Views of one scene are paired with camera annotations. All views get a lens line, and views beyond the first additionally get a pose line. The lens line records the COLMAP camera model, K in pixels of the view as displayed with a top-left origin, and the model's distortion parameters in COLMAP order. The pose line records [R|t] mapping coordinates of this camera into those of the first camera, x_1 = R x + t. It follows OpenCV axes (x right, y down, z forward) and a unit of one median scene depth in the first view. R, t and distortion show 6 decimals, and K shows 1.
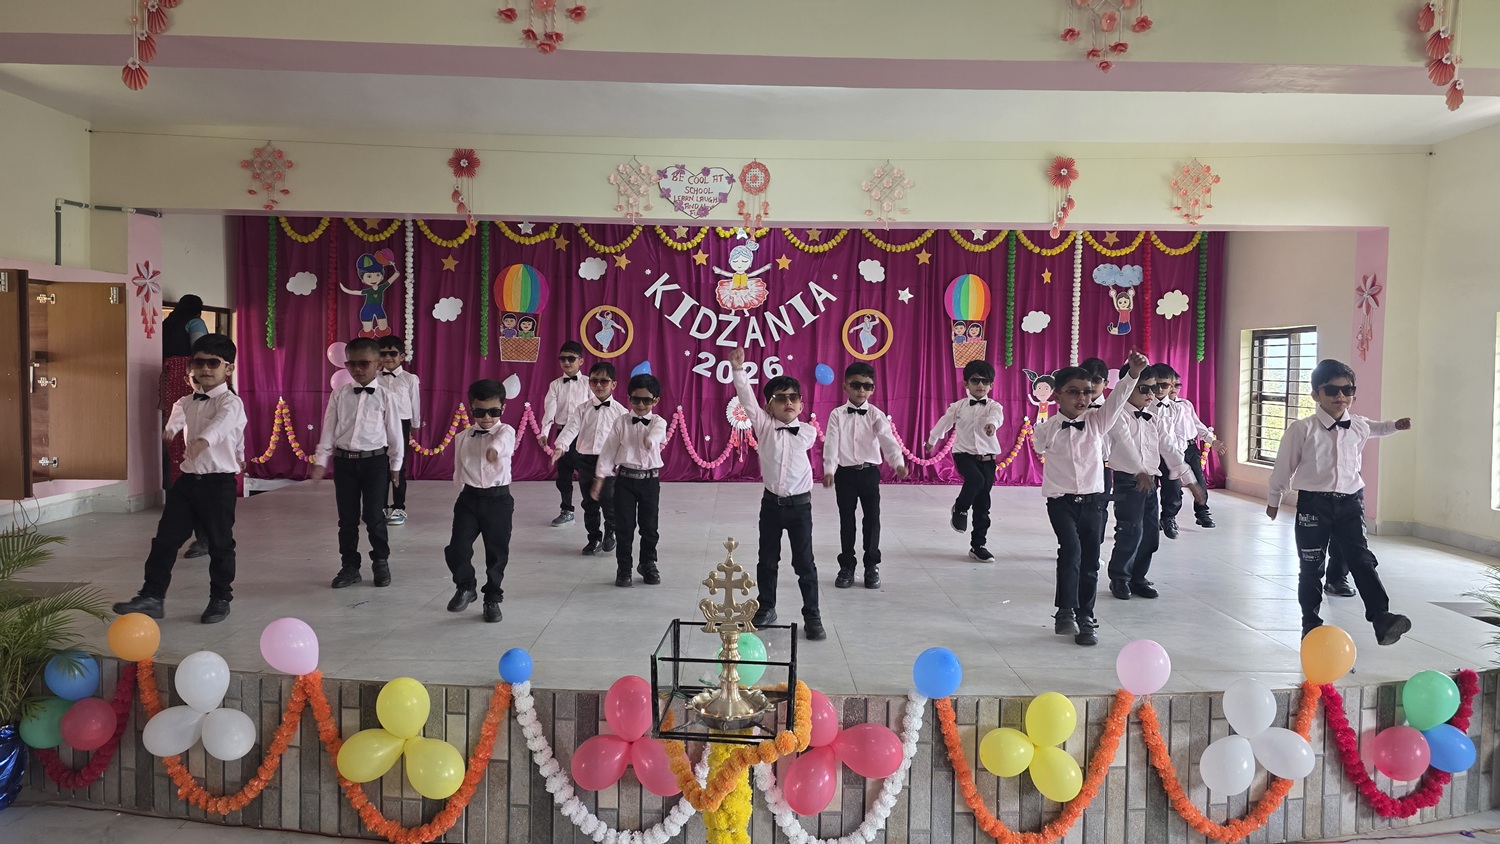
lens RADIAL K [[963.7, 0, 753.4], [0, 963.7, 409.5], [0, 0, 1]] dist [0.131735, -0.151444]
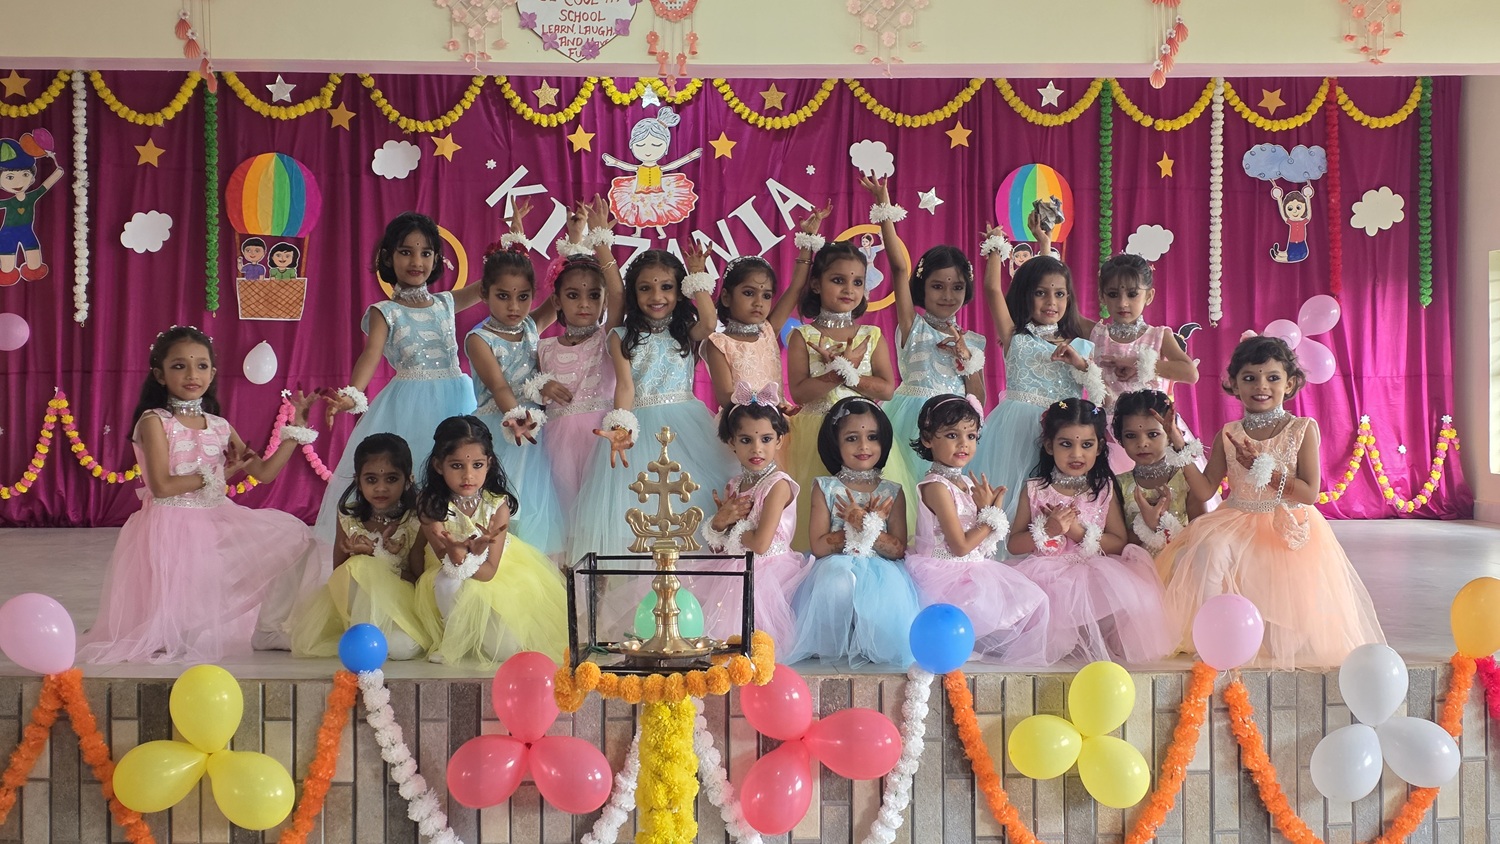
lens RADIAL K [[1928.1, 0, 744.0], [0, 1928.1, 433.4], [0, 0, 1]] dist [0.228548, -0.636474]
pose [[0.998960, -0.018753, 0.041549, -0.008169], [0.020144, 0.999242, -0.033314, 0.063317], [-0.040893, 0.034116, 0.998581, -0.176093]]
